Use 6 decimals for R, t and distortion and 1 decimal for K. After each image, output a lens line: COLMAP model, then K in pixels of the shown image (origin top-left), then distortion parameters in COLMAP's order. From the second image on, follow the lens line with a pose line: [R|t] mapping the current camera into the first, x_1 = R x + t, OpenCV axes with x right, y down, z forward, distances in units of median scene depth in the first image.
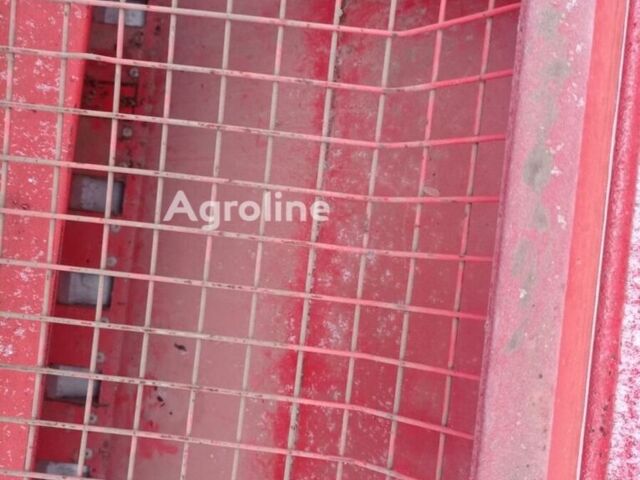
lens RADIAL K [[459.4, 0, 323.2], [0, 459.4, 237.4], [0, 0, 1]] dist [0.014521, -0.012198]
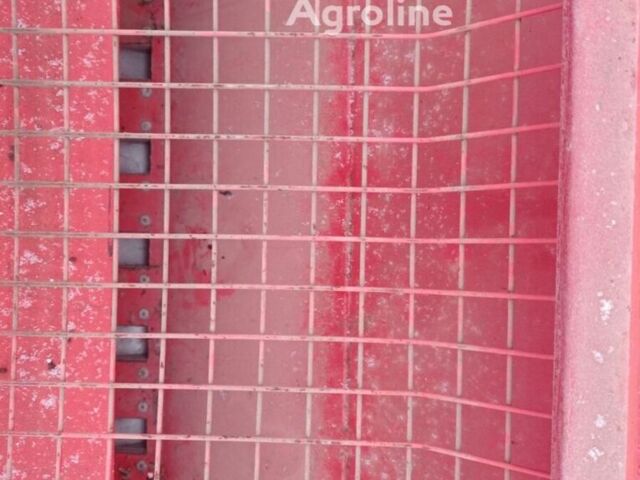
lens RADIAL K [[459.4, 0, 317.3], [0, 459.4, 241.2], [0, 0, 1]] dist [0.014521, -0.012198]
pose [[0.995375, -0.096047, 0.001725, -0.191918], [0.095940, 0.994847, 0.032794, 0.535725], [-0.004865, -0.032477, 0.999461, -0.046522]]
